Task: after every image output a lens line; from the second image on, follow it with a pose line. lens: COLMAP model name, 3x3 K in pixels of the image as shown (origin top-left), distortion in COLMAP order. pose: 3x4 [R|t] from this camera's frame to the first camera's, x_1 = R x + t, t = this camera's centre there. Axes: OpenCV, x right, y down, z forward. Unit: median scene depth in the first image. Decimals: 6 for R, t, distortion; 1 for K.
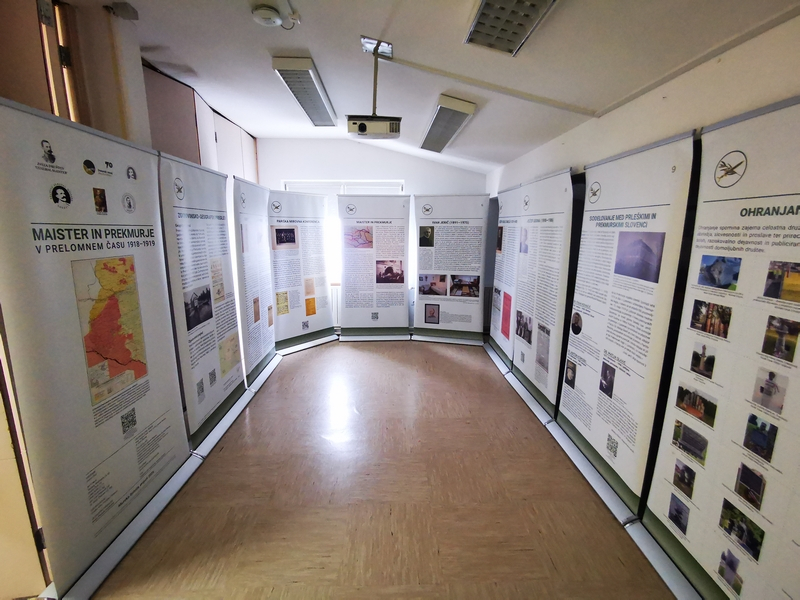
lens RADIAL K [[365.3, 0, 396.9], [0, 365.3, 299.8], [0, 0, 1]] dist [0.003244, 0.001682]
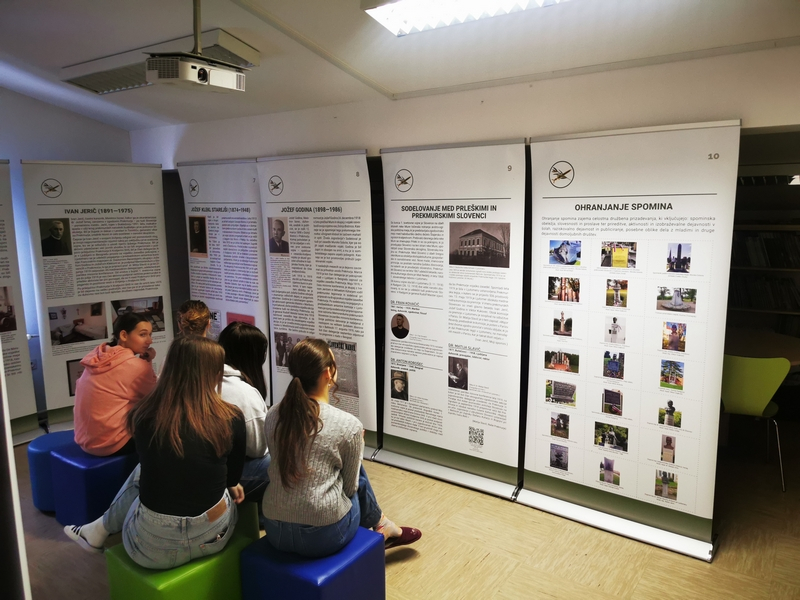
lens RADIAL K [[625.4, 0, 399.8], [0, 625.4, 308.3], [0, 0, 1]] dist [0.021128, -0.001177]
pose [[0.587297, -0.142813, 0.796672, -1.109089], [0.171972, 0.983853, 0.049591, -0.082223], [-0.790890, 0.107881, 0.602374, 0.137005]]
